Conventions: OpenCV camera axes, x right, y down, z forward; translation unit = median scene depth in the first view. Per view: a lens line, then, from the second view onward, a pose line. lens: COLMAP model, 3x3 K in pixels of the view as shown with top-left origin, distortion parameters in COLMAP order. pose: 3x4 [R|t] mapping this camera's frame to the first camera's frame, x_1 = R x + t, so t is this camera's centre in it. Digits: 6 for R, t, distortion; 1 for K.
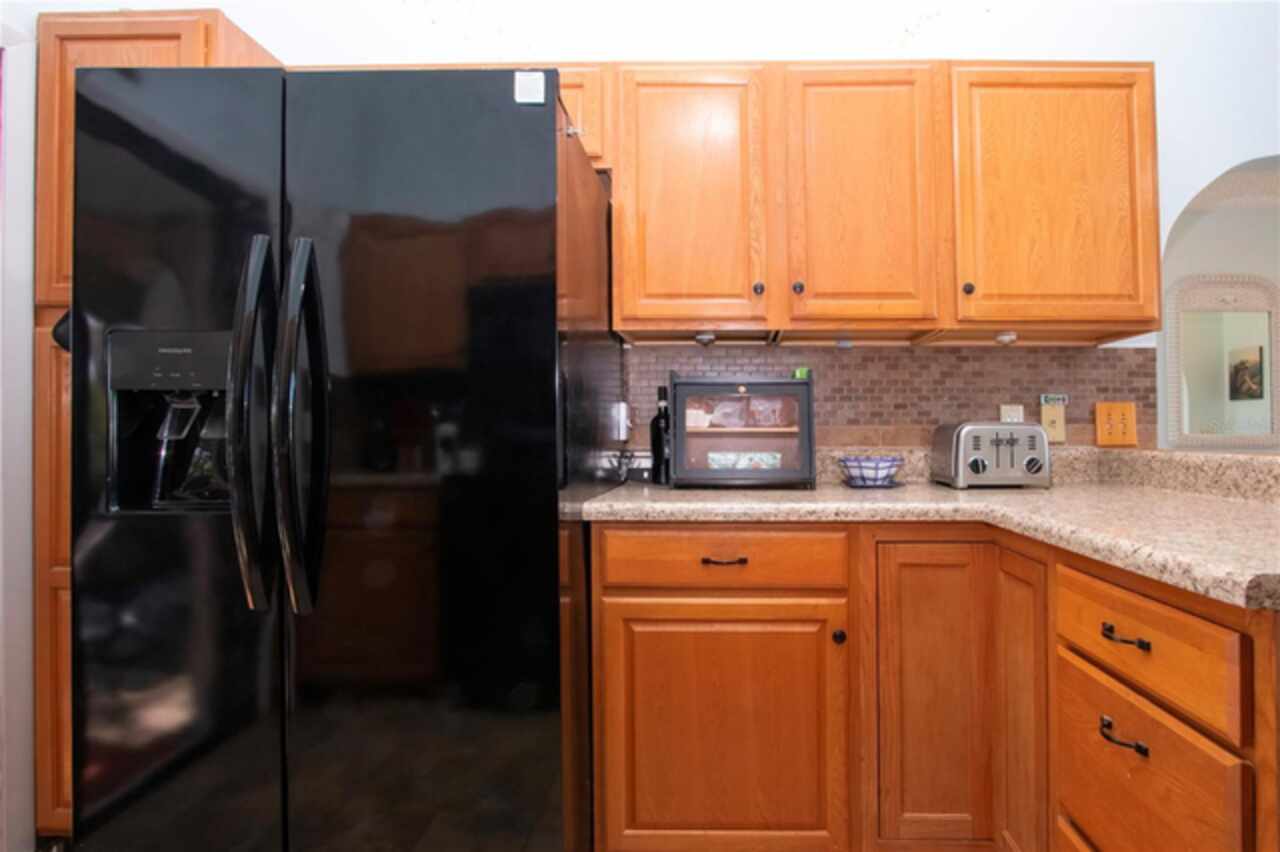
lens RADIAL K [[623.5, 0, 628.9], [0, 623.5, 368.1], [0, 0, 1]] dist [-0.013950, 0.001985]
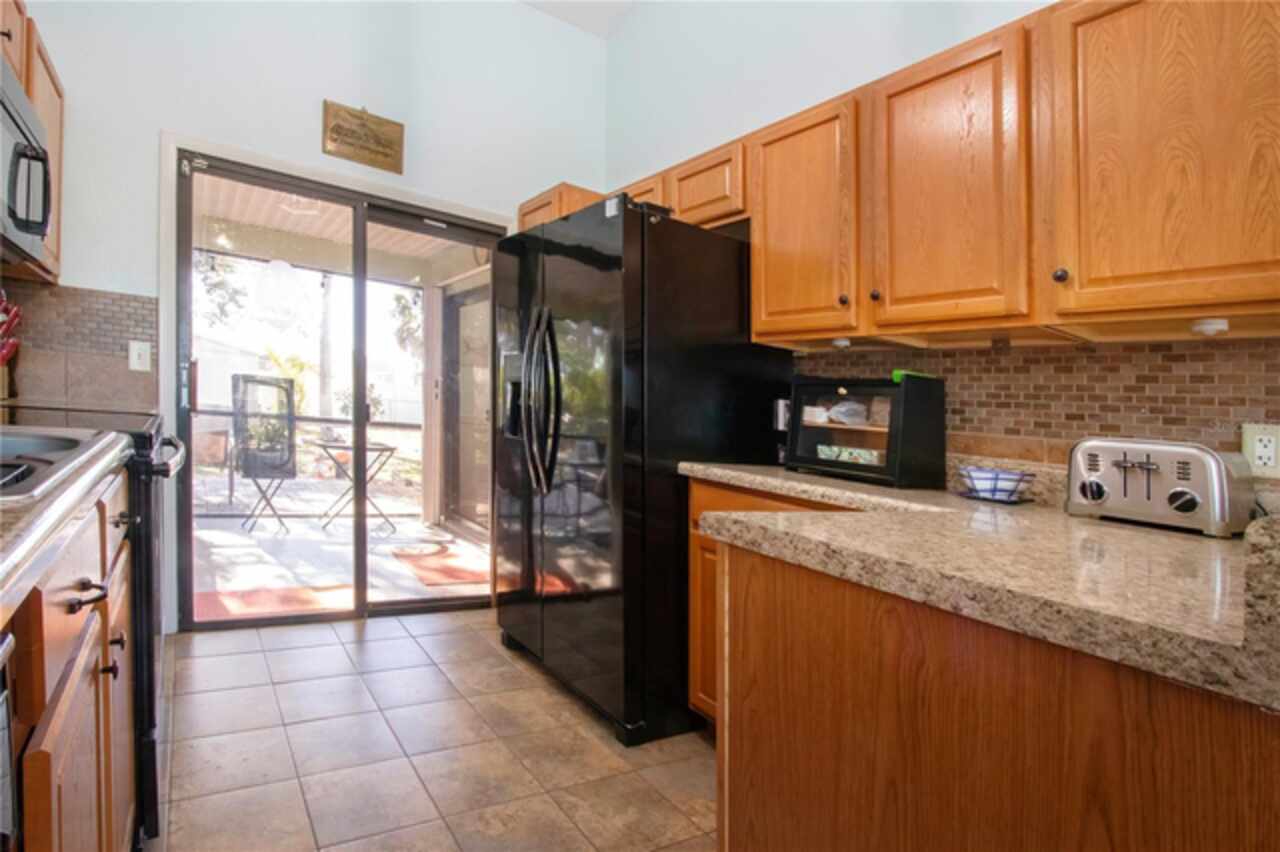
lens RADIAL K [[676.1, 0, 594.2], [0, 676.1, 417.8], [0, 0, 1]] dist [-0.012752, 0.003627]
pose [[0.524707, 0.053911, -0.849574, 0.870278], [0.002325, 0.997898, 0.064759, 0.002840], [0.851280, -0.035954, 0.523478, -0.018016]]
